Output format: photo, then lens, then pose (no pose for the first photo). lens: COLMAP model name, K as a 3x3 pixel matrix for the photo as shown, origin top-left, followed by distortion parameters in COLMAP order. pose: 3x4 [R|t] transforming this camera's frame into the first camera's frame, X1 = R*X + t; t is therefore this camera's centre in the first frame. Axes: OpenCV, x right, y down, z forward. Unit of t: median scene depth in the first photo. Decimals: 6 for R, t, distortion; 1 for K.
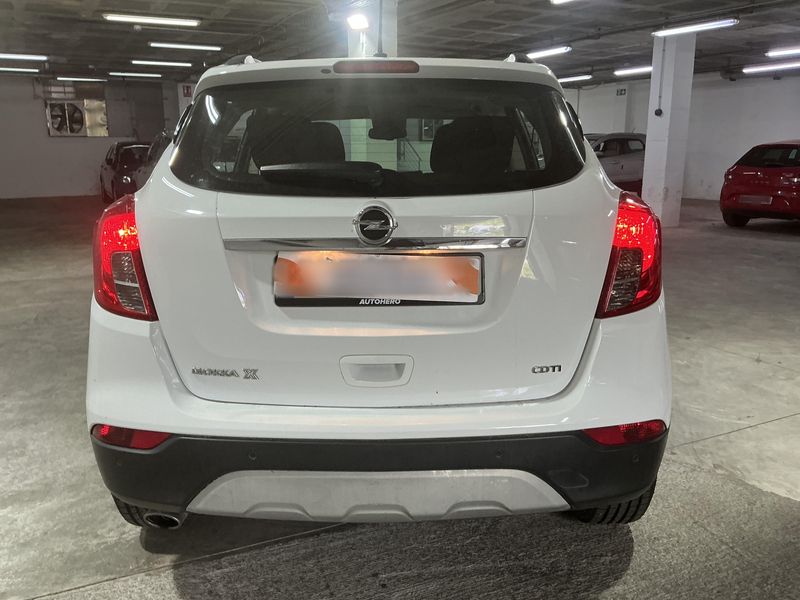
lens RADIAL K [[652.9, 0, 400.0], [0, 652.9, 300.0], [0, 0, 1]] dist [0.088563, -0.136880]
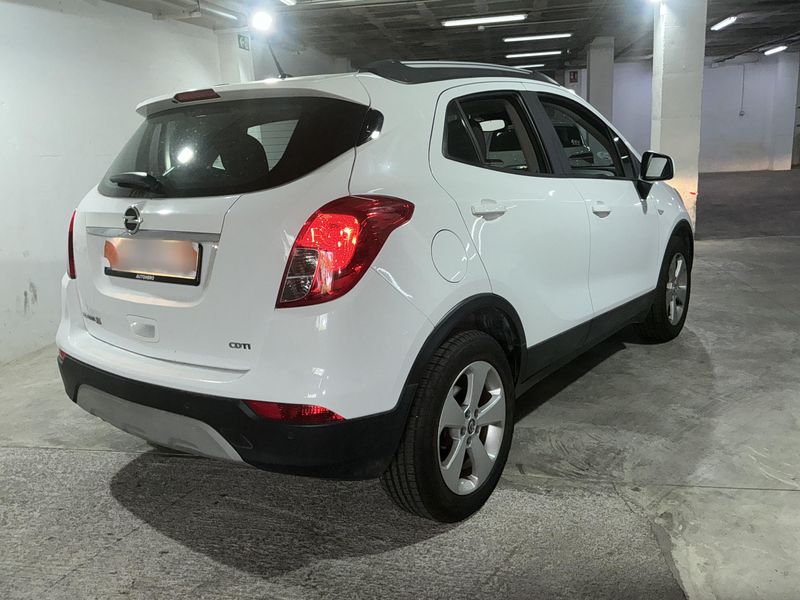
lens RADIAL K [[653.9, 0, 401.1], [0, 653.9, 301.6], [0, 0, 1]] dist [0.063150, -0.089821]
pose [[0.810545, 0.102042, -0.576718, 0.374703], [-0.084847, 0.994776, 0.056764, -0.021680], [0.579498, 0.002923, 0.814969, 0.067117]]
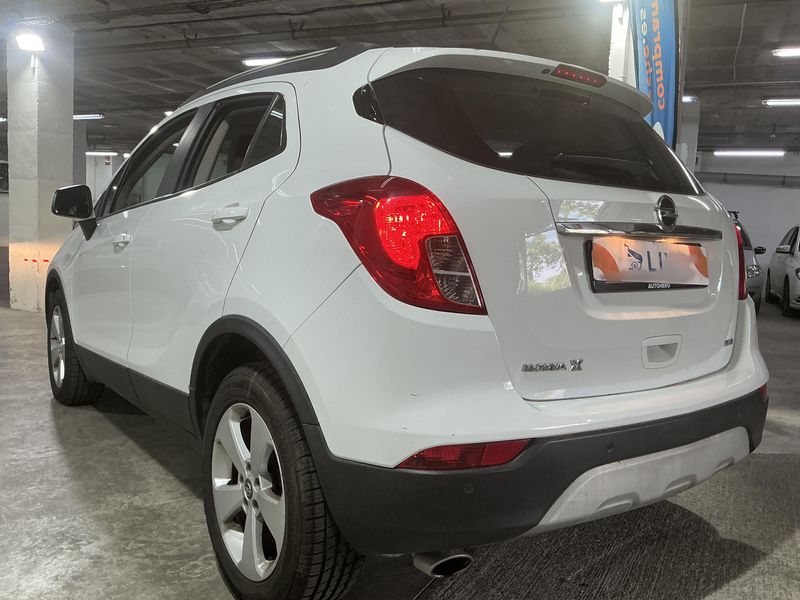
lens RADIAL K [[652.9, 0, 400.0], [0, 652.9, 300.0], [0, 0, 1]] dist [0.088563, -0.136880]
pose [[0.802374, -0.024839, 0.596304, -0.324838], [0.086801, 0.993367, -0.075418, 0.022472], [-0.590475, 0.112273, 0.799208, 0.125374]]
